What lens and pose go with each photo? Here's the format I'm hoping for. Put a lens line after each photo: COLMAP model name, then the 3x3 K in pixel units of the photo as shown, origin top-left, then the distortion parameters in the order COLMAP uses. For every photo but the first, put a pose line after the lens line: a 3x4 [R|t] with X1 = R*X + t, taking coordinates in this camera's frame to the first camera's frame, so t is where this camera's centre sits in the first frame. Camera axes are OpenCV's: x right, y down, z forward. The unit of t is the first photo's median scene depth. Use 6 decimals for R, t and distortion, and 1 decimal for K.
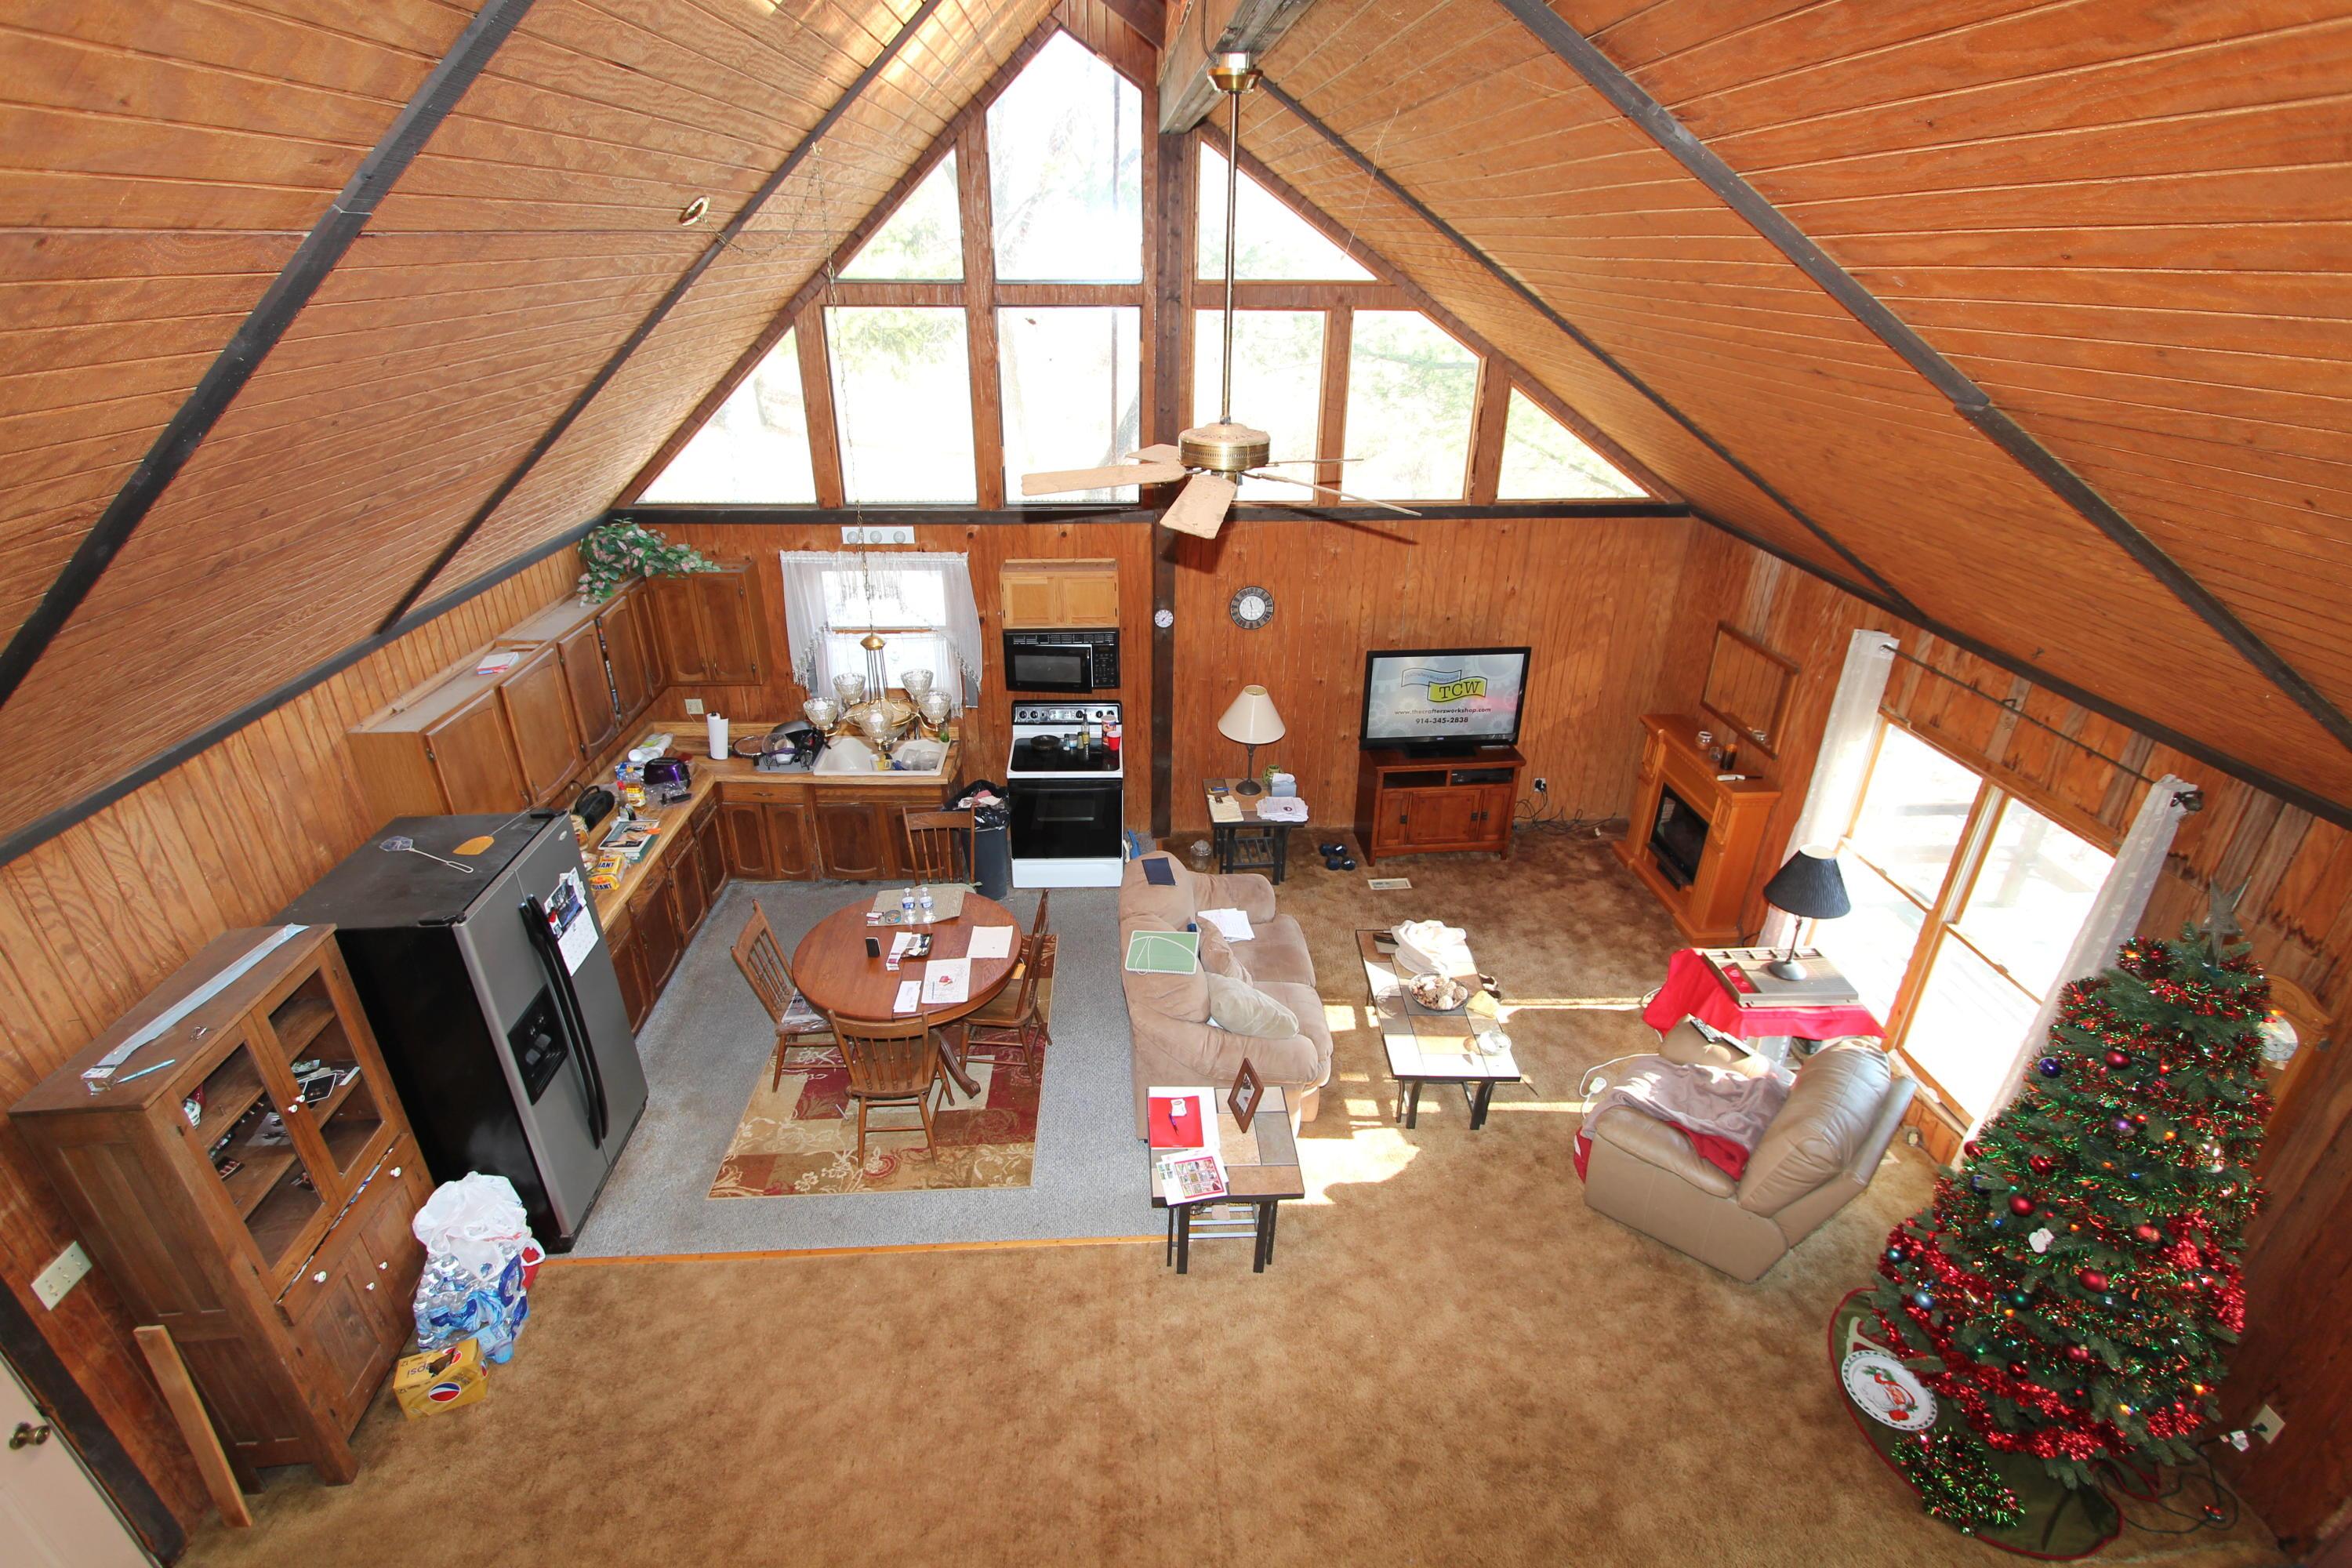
lens RADIAL K [[1082.6, 0, 1160.6], [0, 1082.6, 774.8], [0, 0, 1]] dist [-0.014698, 0.000754]
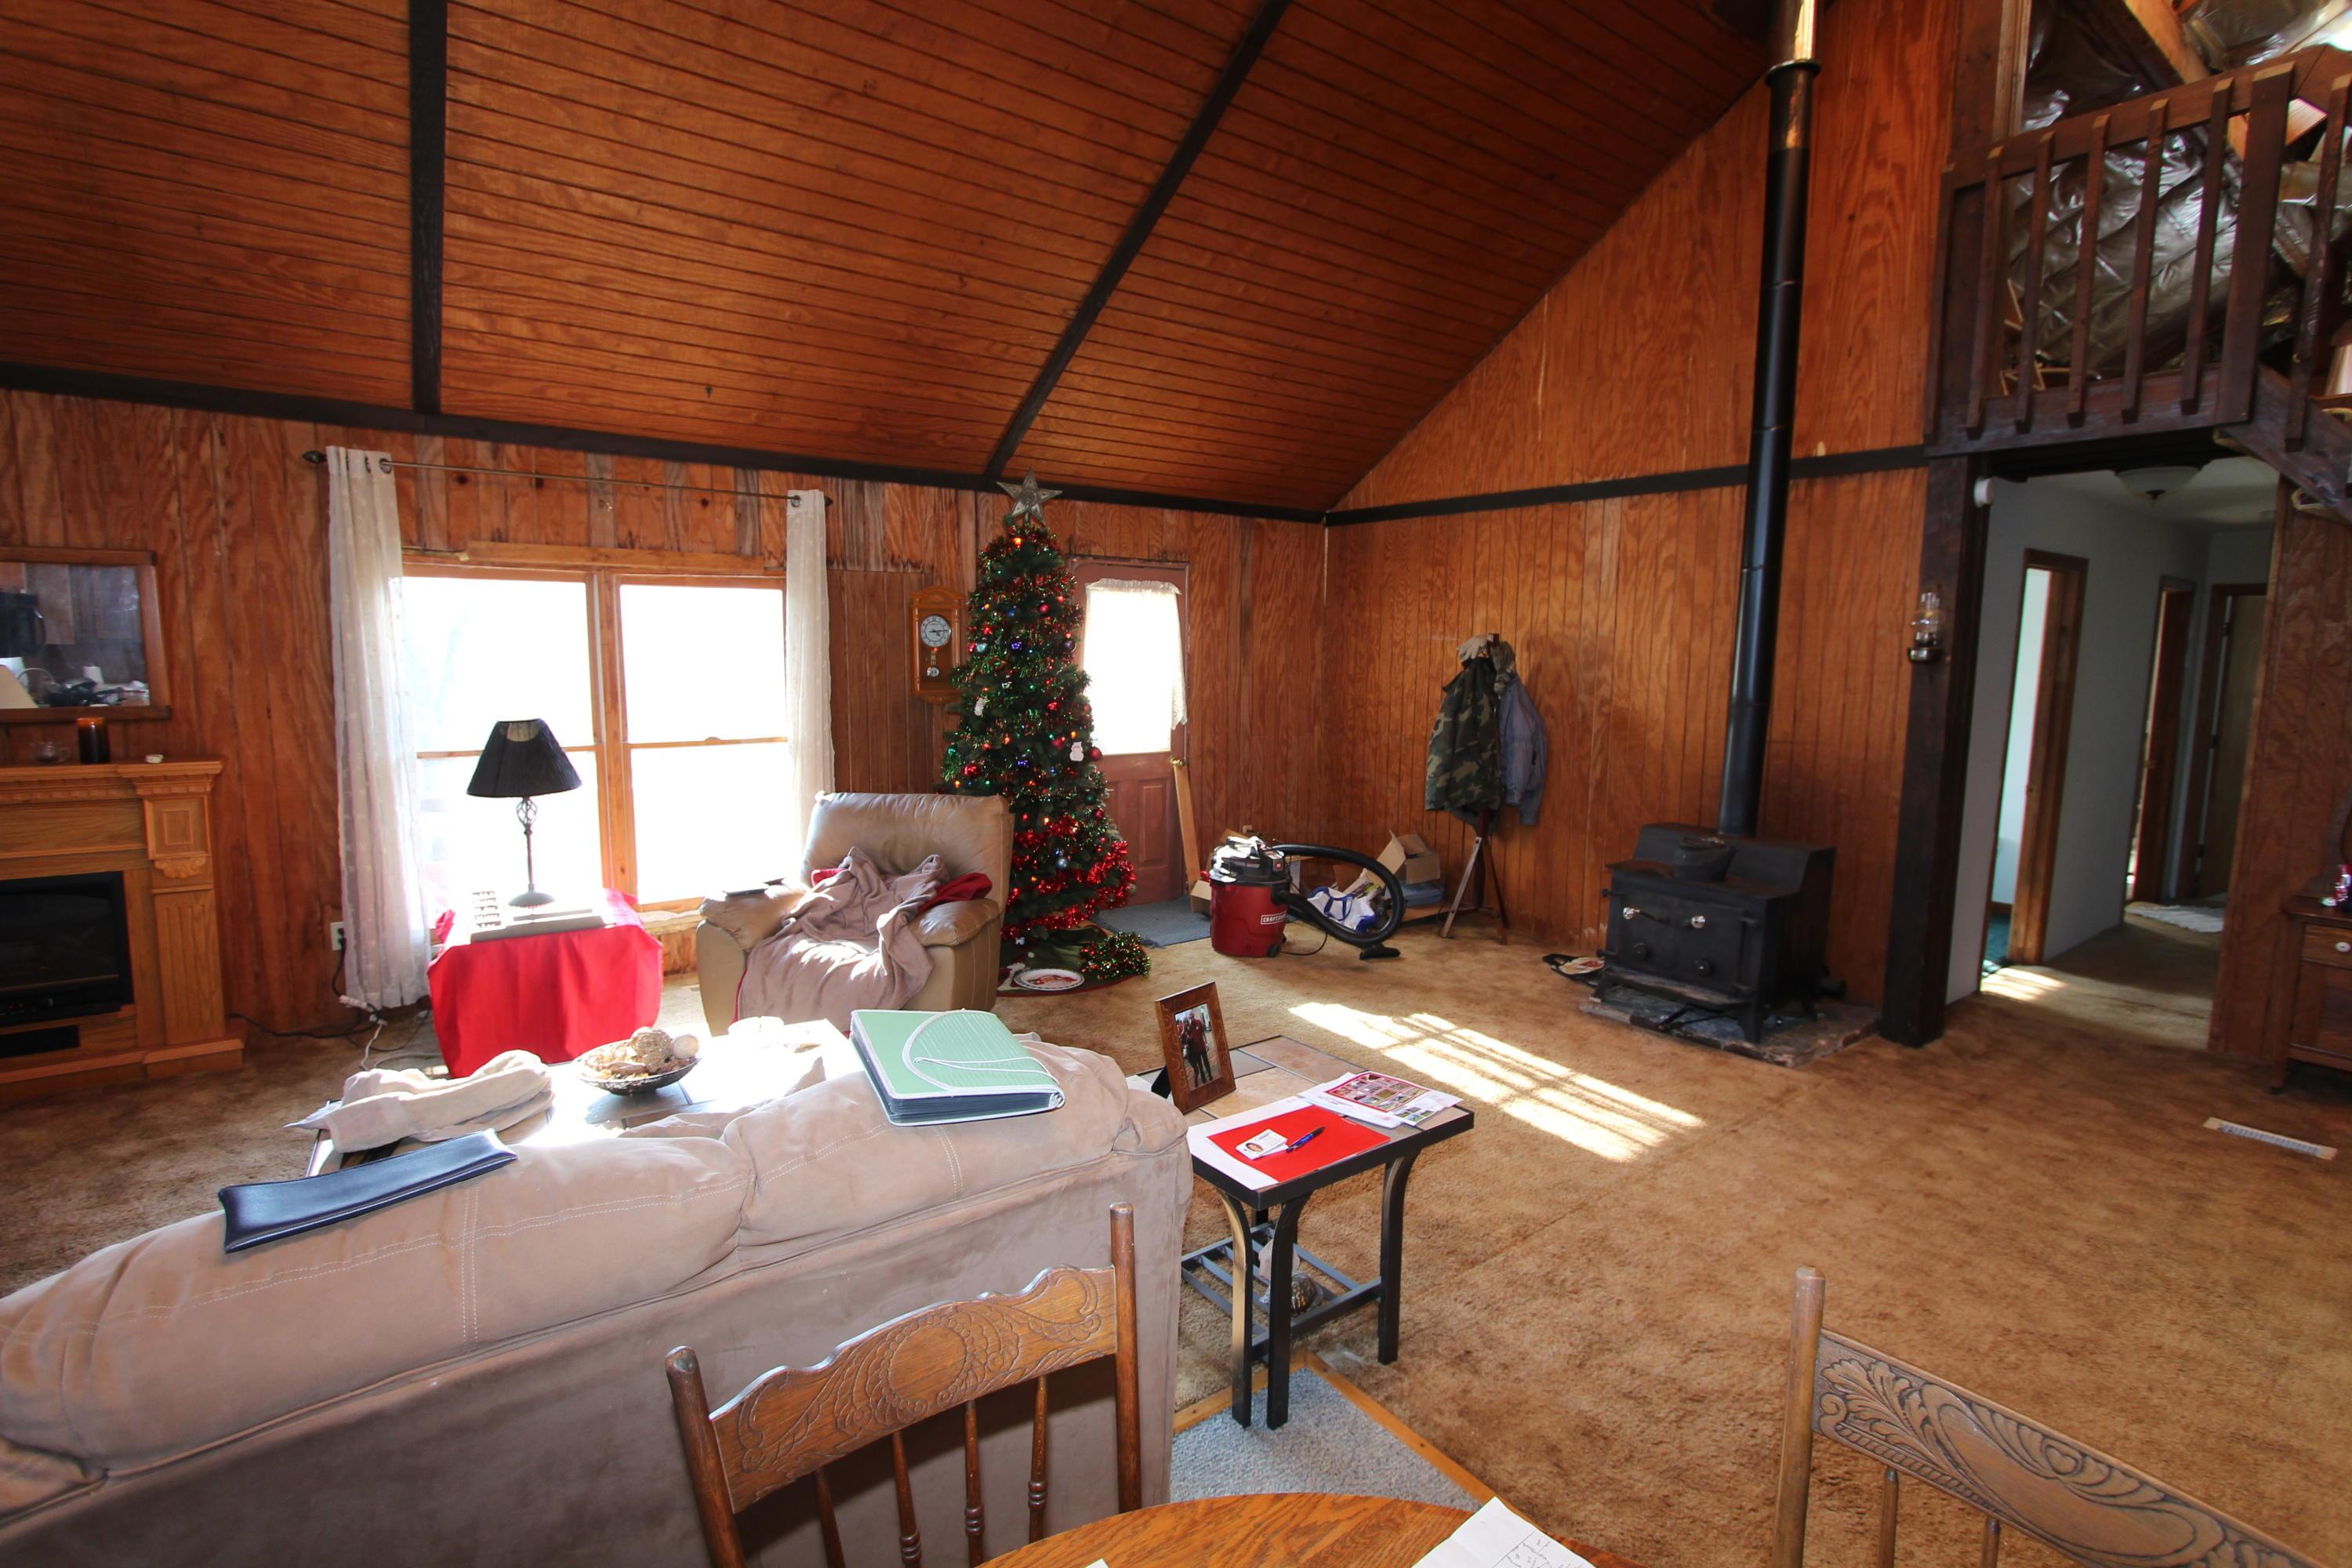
lens RADIAL K [[1082.6, 0, 1167.2], [0, 1082.6, 769.4], [0, 0, 1]] dist [-0.014698, 0.000754]
pose [[-0.553010, -0.109025, 0.826010, -0.273480], [0.351071, 0.868601, 0.349687, -0.002518], [-0.755599, 0.483369, -0.442070, 0.991582]]
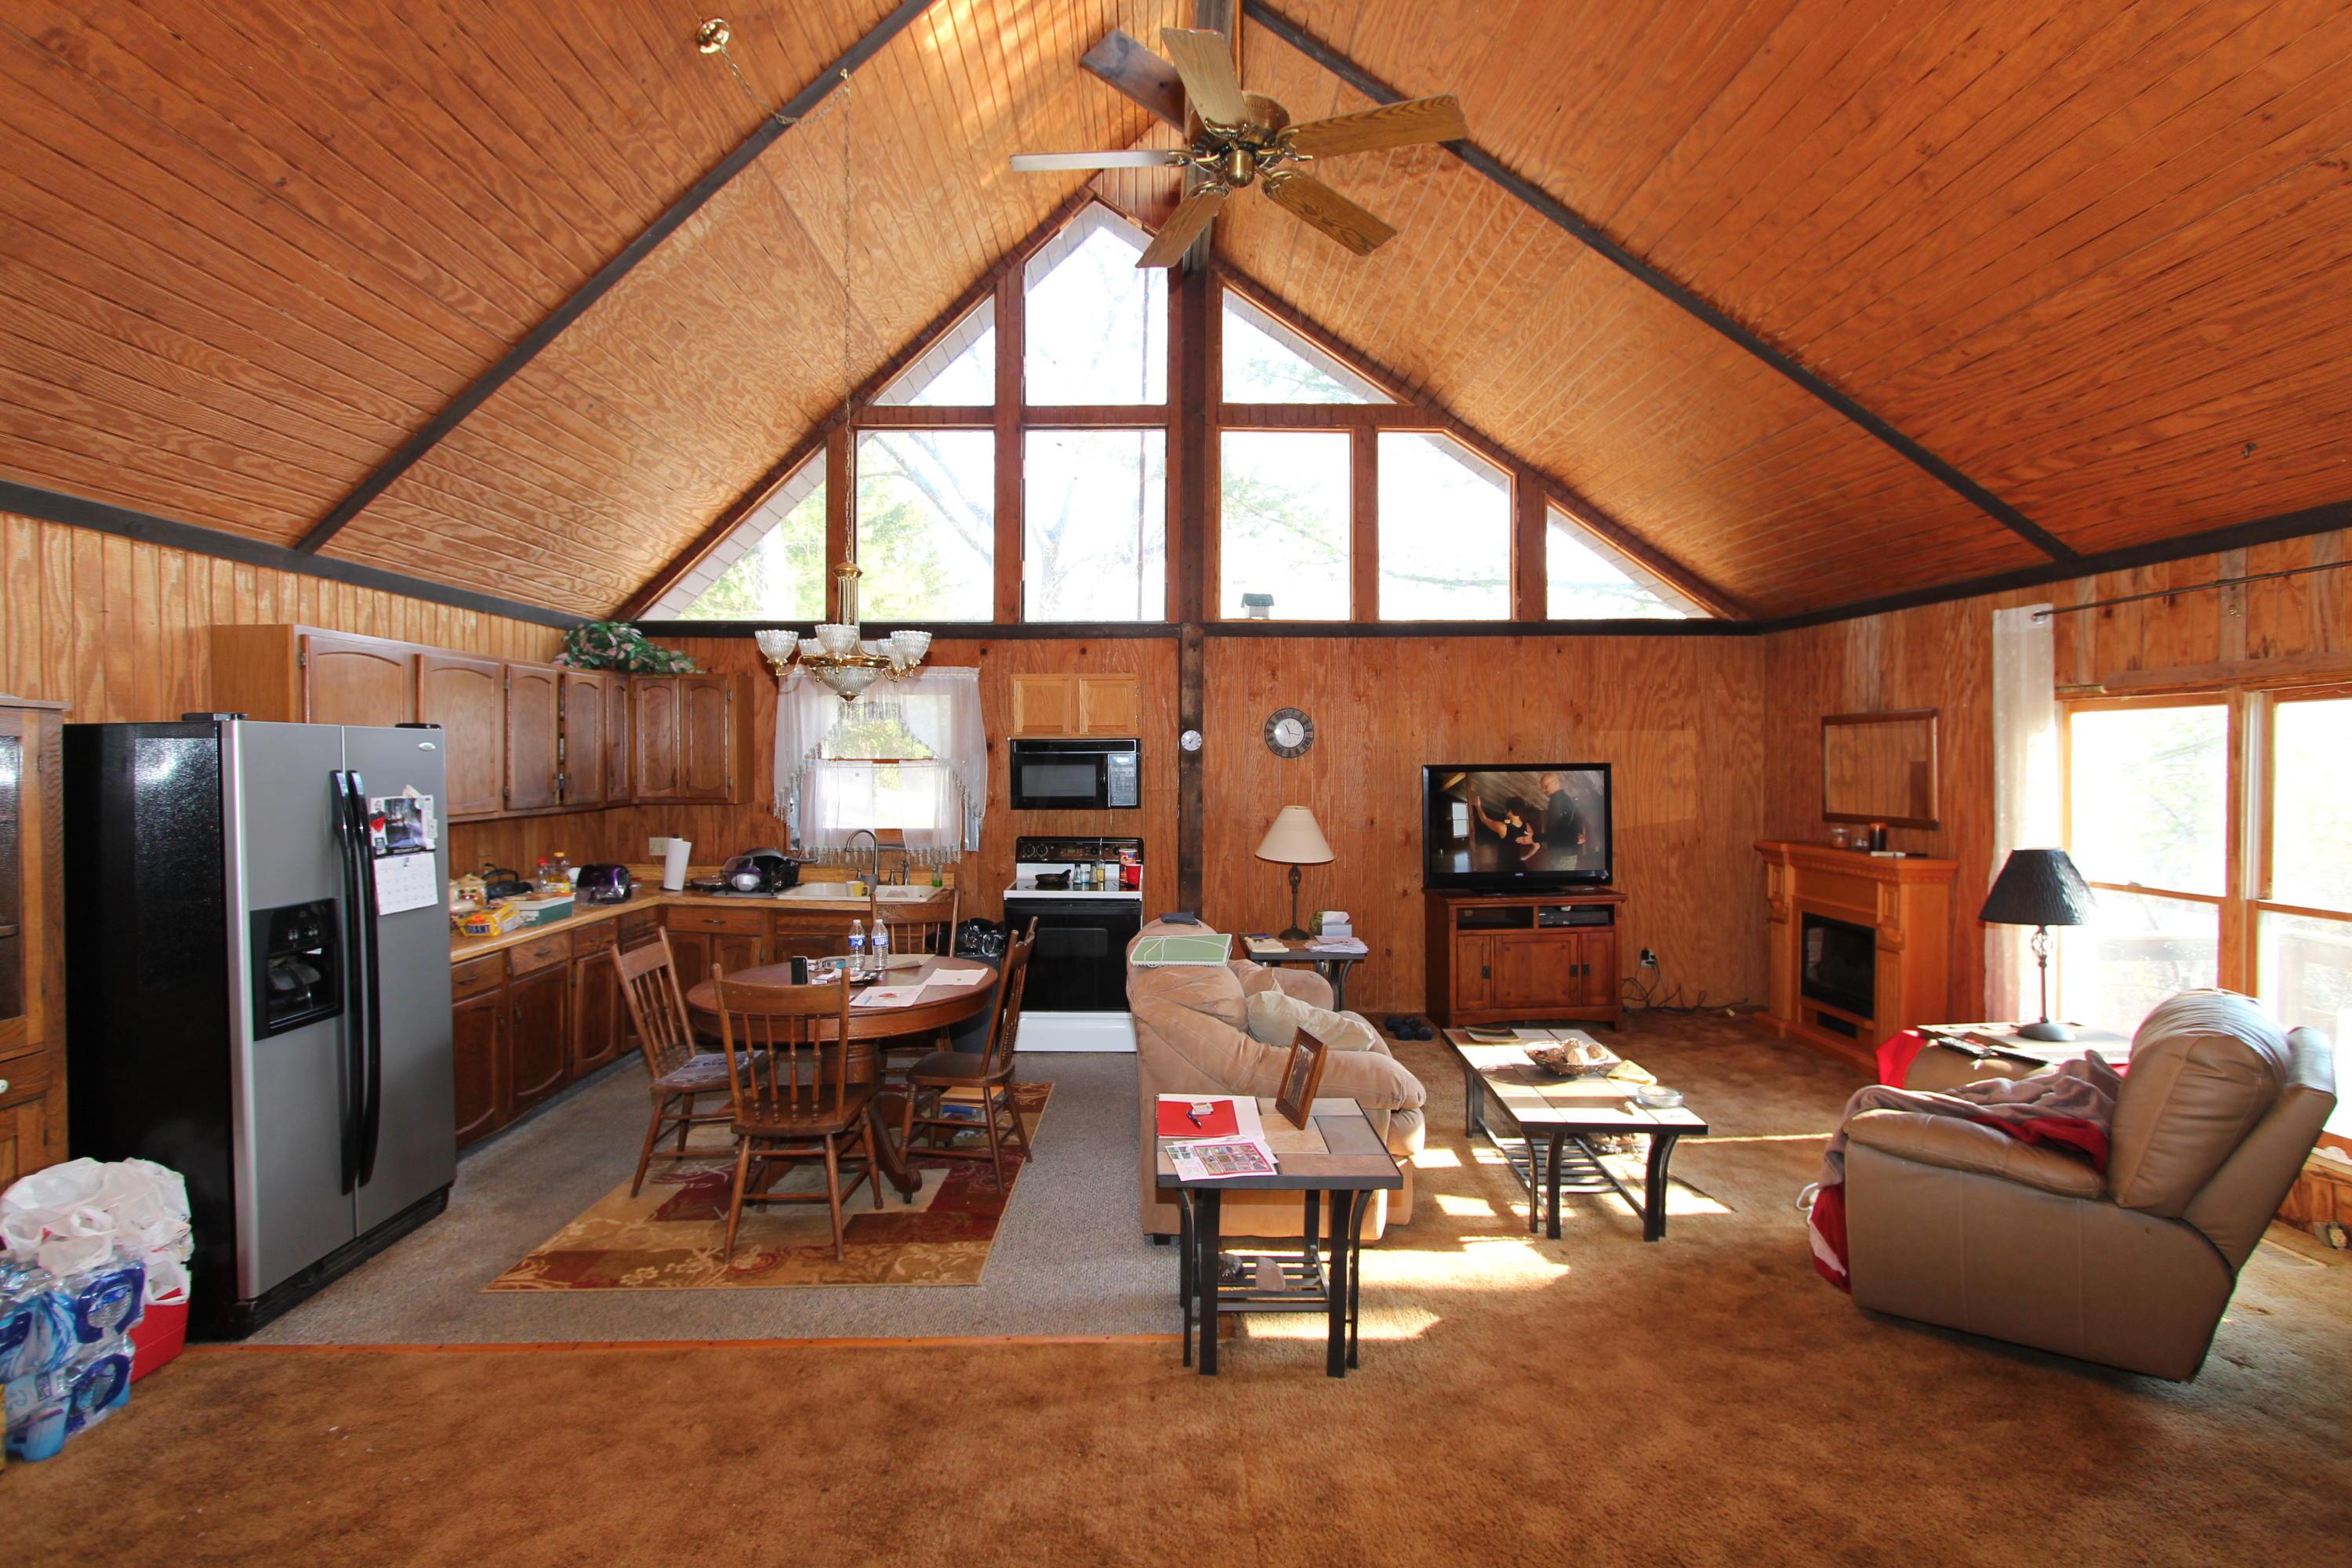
lens RADIAL K [[1082.6, 0, 1165.8], [0, 1082.6, 767.1], [0, 0, 1]] dist [-0.014698, 0.000754]
pose [[0.999426, -0.006243, -0.033301, 0.015416], [-0.008766, 0.901762, -0.432145, 0.348776], [0.032728, 0.432188, 0.901189, 0.261902]]
